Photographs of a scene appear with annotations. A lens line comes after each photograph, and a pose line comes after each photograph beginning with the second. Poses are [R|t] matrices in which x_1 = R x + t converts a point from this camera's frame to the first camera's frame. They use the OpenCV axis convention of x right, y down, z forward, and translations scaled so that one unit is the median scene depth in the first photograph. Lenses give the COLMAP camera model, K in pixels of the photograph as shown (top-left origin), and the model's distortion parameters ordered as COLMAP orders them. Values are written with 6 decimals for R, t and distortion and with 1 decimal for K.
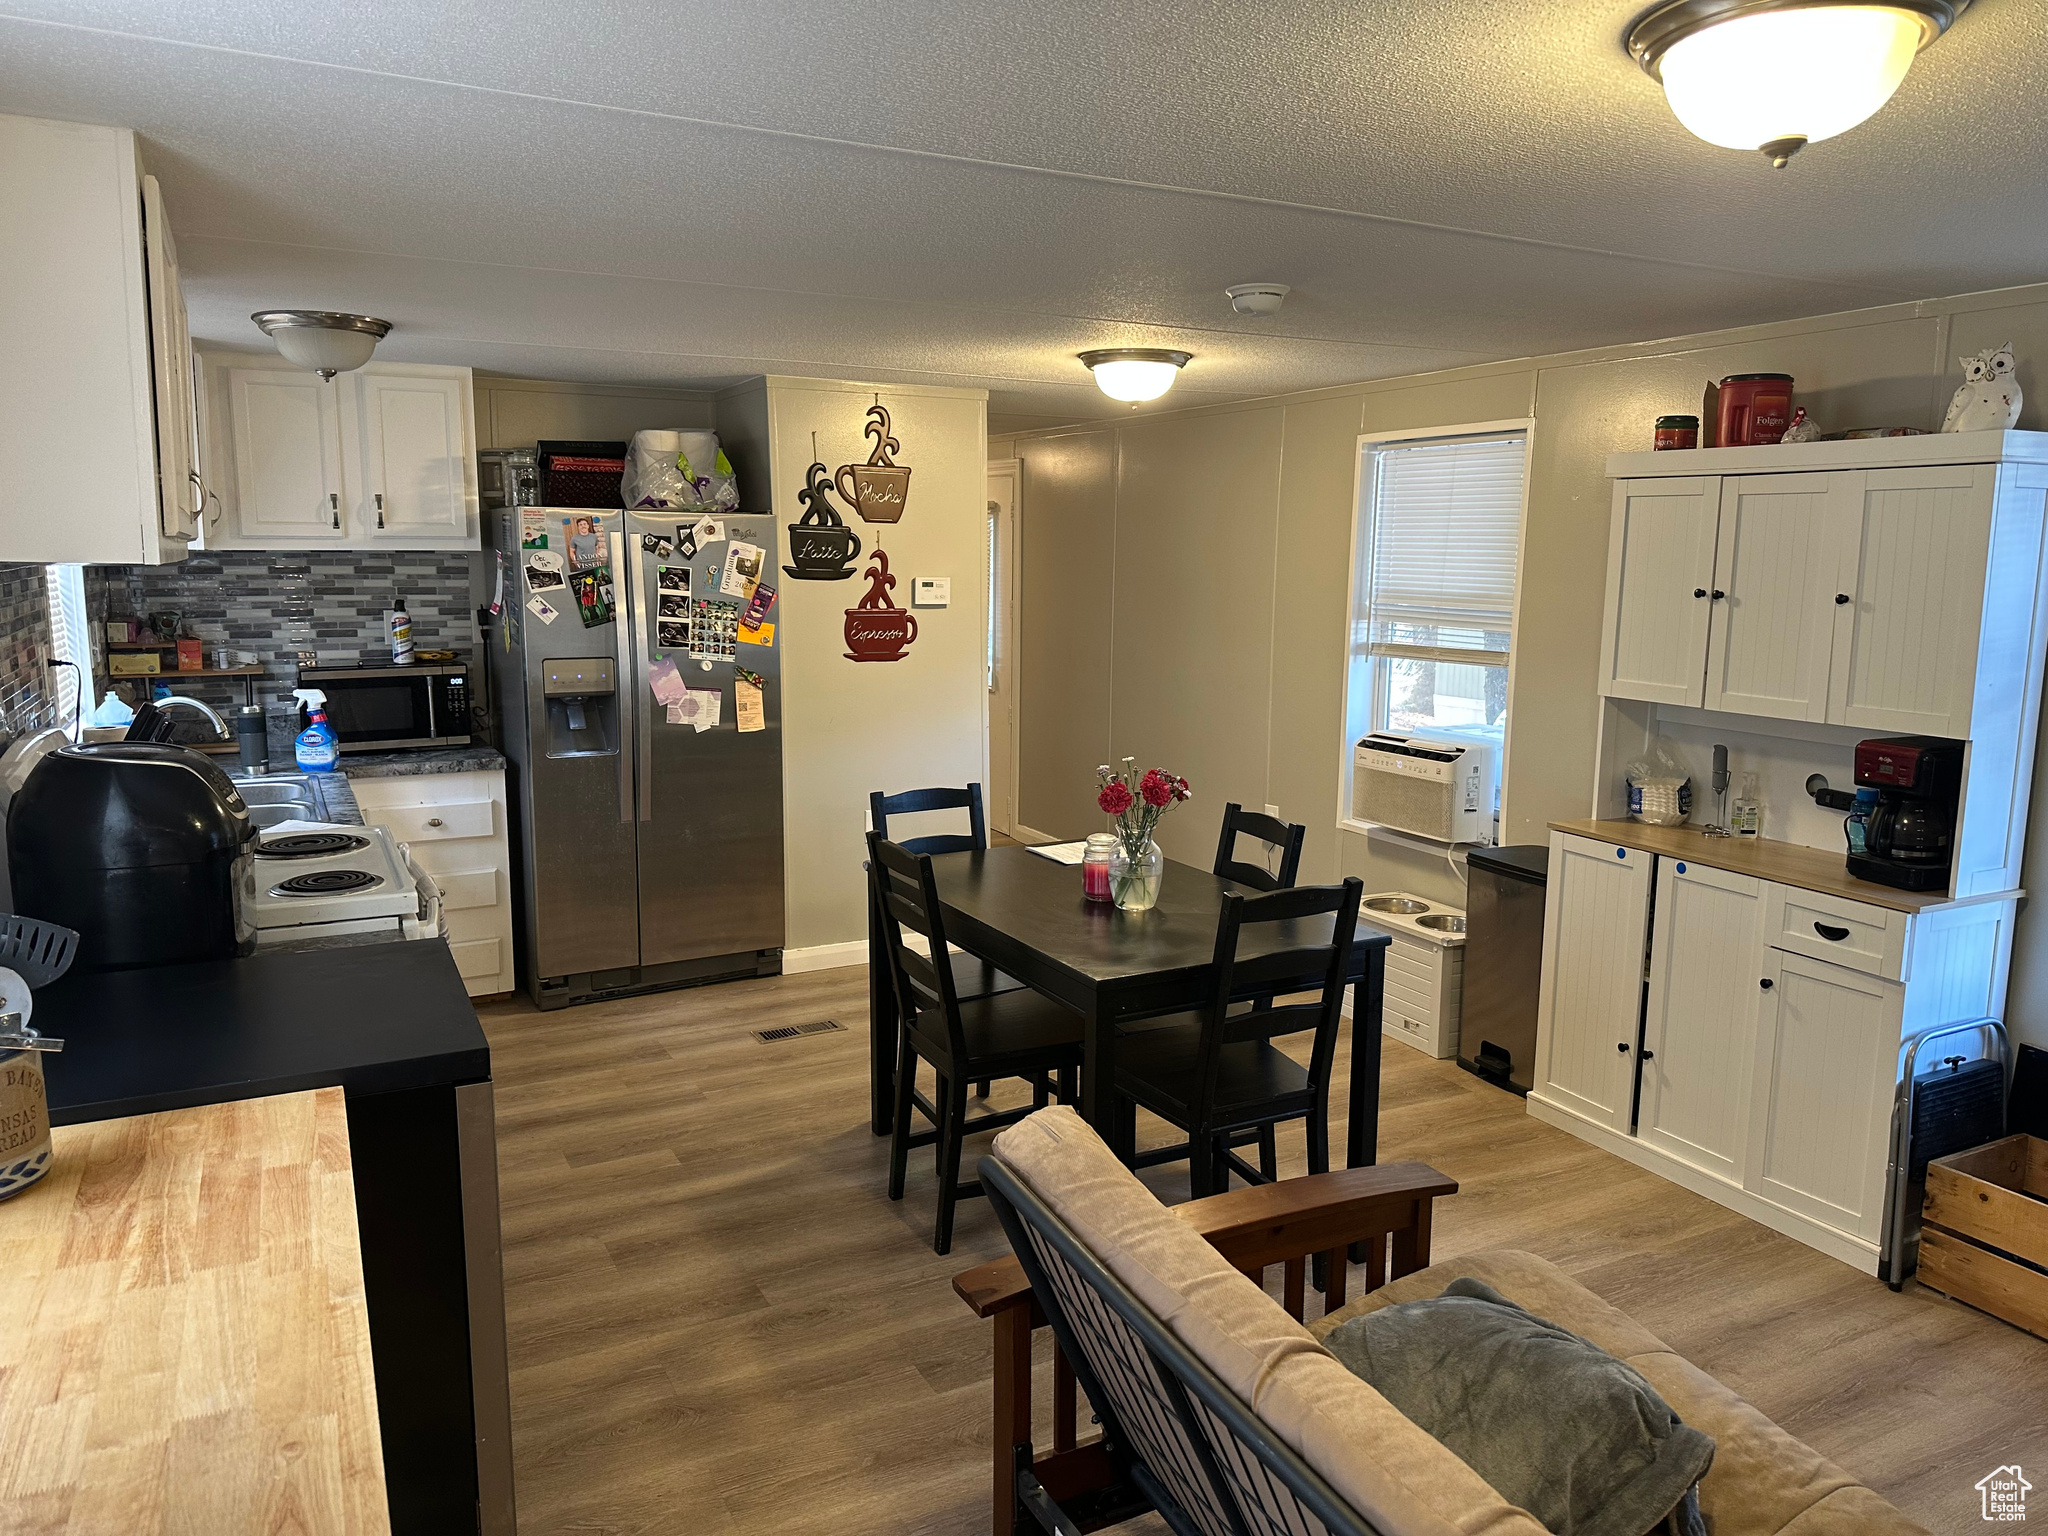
lens RADIAL K [[1431.5, 0, 1033.6], [0, 1431.5, 767.4], [0, 0, 1]] dist [0.020337, -0.009611]
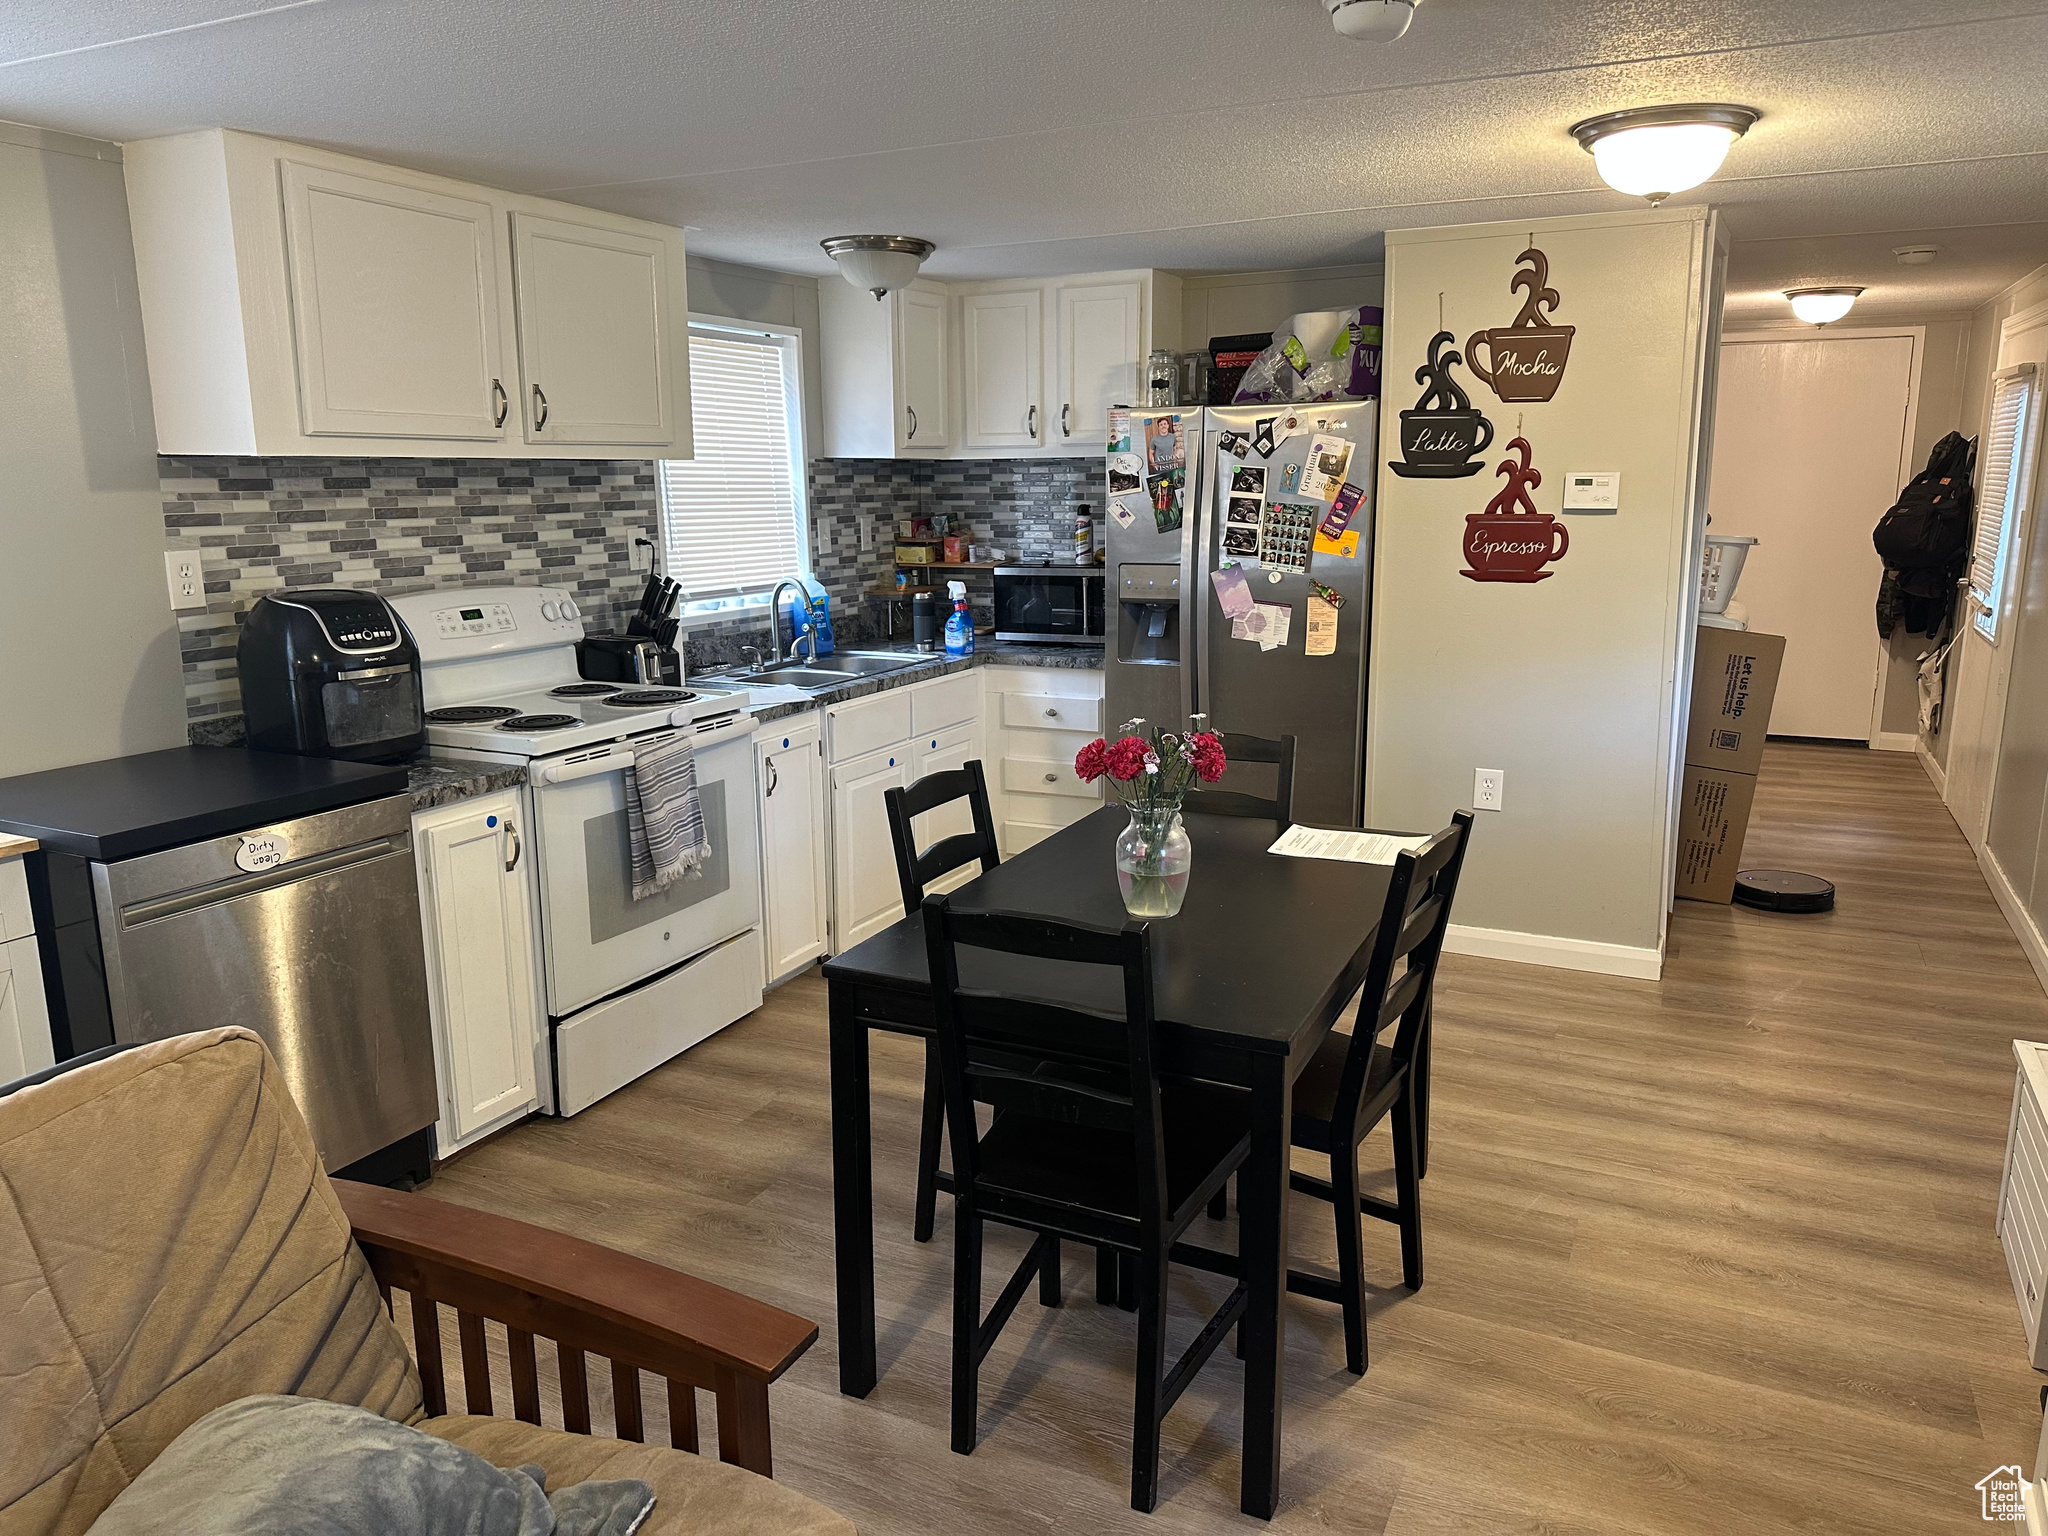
lens RADIAL K [[1431.5, 0, 1028.0], [0, 1431.5, 764.2], [0, 0, 1]] dist [0.020337, -0.009611]
pose [[0.535354, 0.151226, -0.830980, 0.447111], [-0.098935, 0.988296, 0.116116, -0.043885], [0.838814, 0.020050, 0.544049, 0.382080]]
